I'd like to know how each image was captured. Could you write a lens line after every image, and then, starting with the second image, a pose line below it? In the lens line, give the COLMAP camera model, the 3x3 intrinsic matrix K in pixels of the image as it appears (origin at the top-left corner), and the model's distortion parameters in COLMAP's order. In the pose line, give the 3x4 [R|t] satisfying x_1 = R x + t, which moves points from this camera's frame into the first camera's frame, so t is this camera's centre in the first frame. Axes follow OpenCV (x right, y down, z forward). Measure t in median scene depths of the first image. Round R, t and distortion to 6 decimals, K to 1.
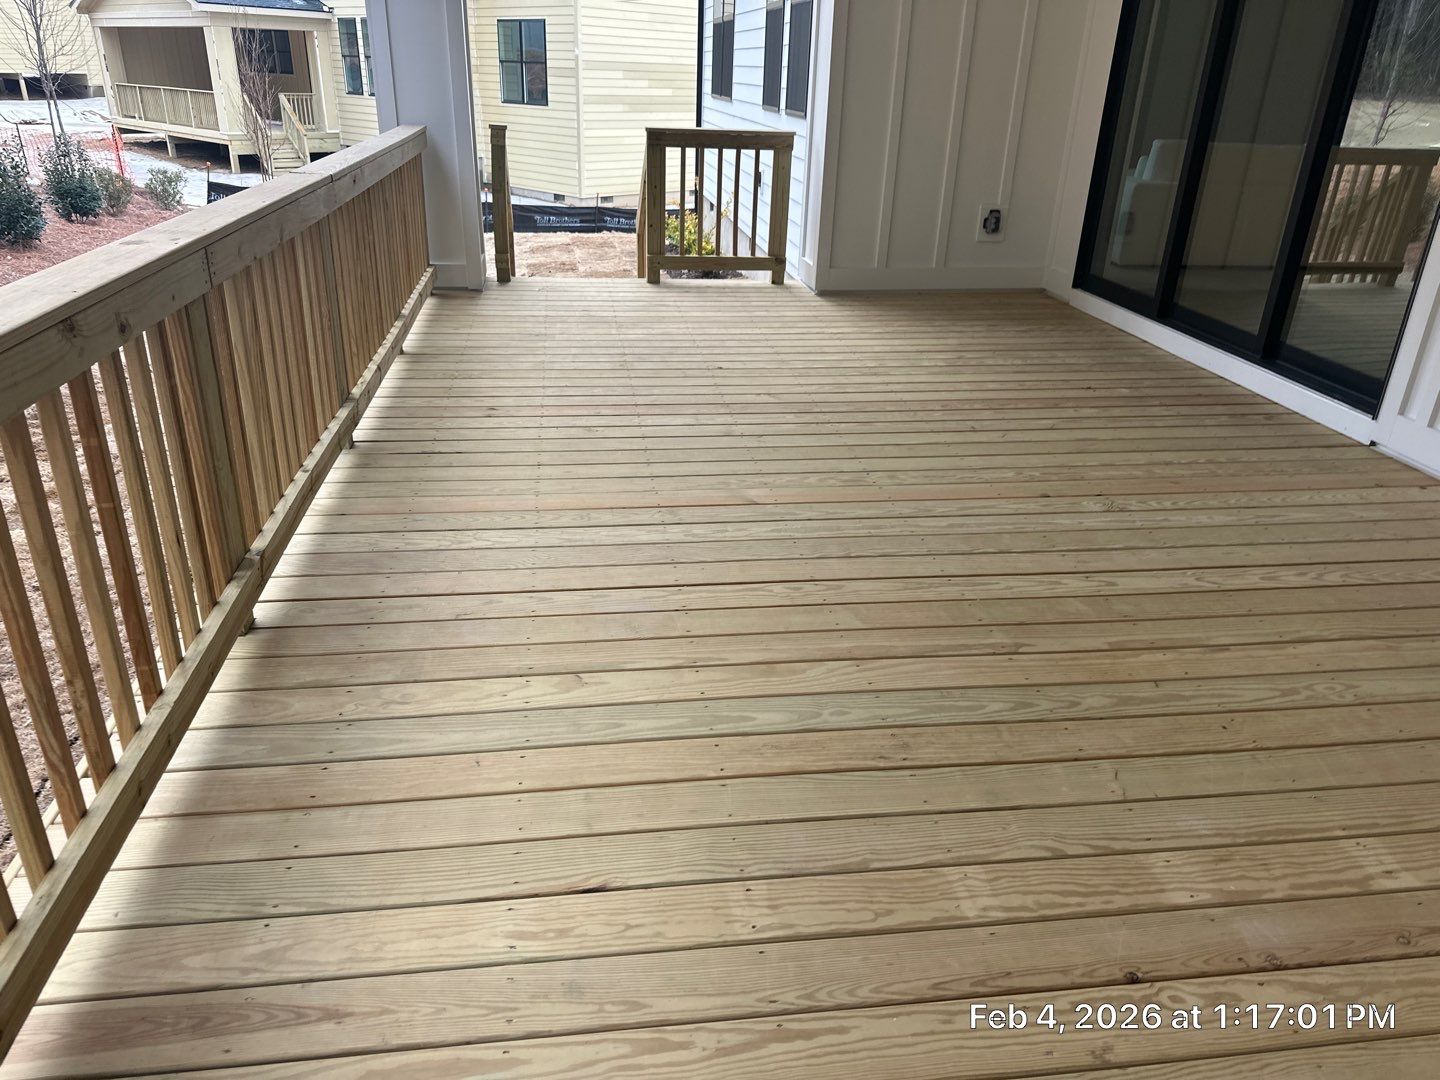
lens RADIAL K [[1004.4, 0, 724.3], [0, 1004.4, 568.1], [0, 0, 1]] dist [0.040525, -0.044506]
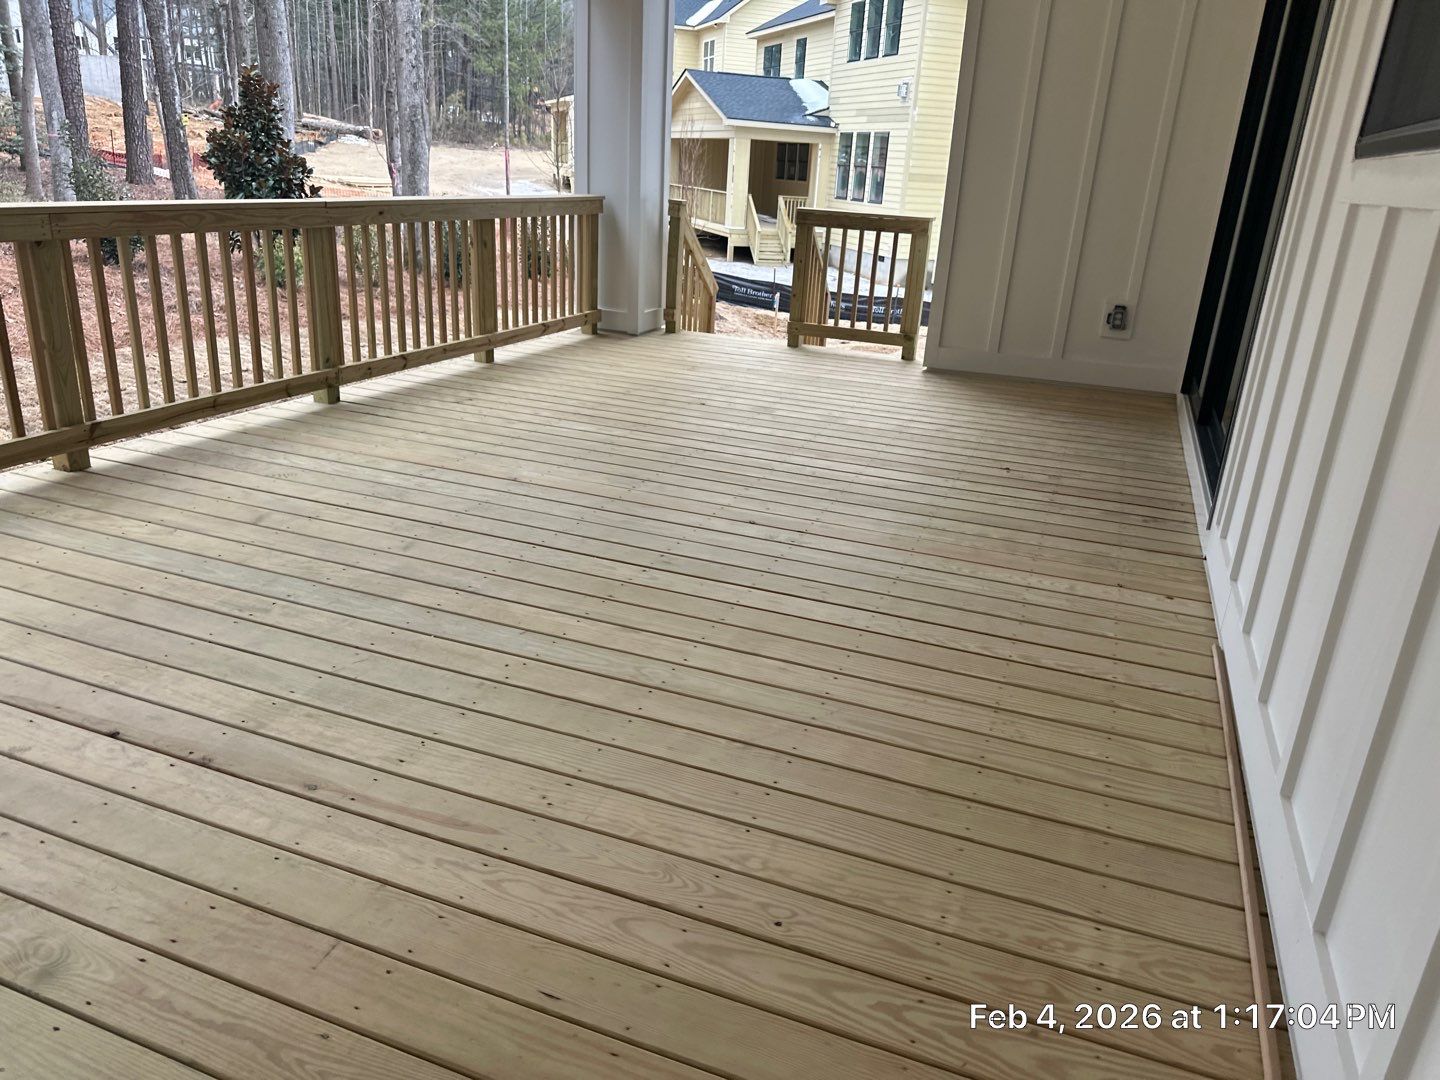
lens RADIAL K [[1004.4, 0, 724.3], [0, 1004.4, 568.1], [0, 0, 1]] dist [0.040525, -0.044506]
pose [[0.878038, 0.196779, -0.436264, 0.553930], [-0.237741, 0.970474, -0.040748, 0.017786], [0.415365, 0.139496, 0.898895, 0.032377]]
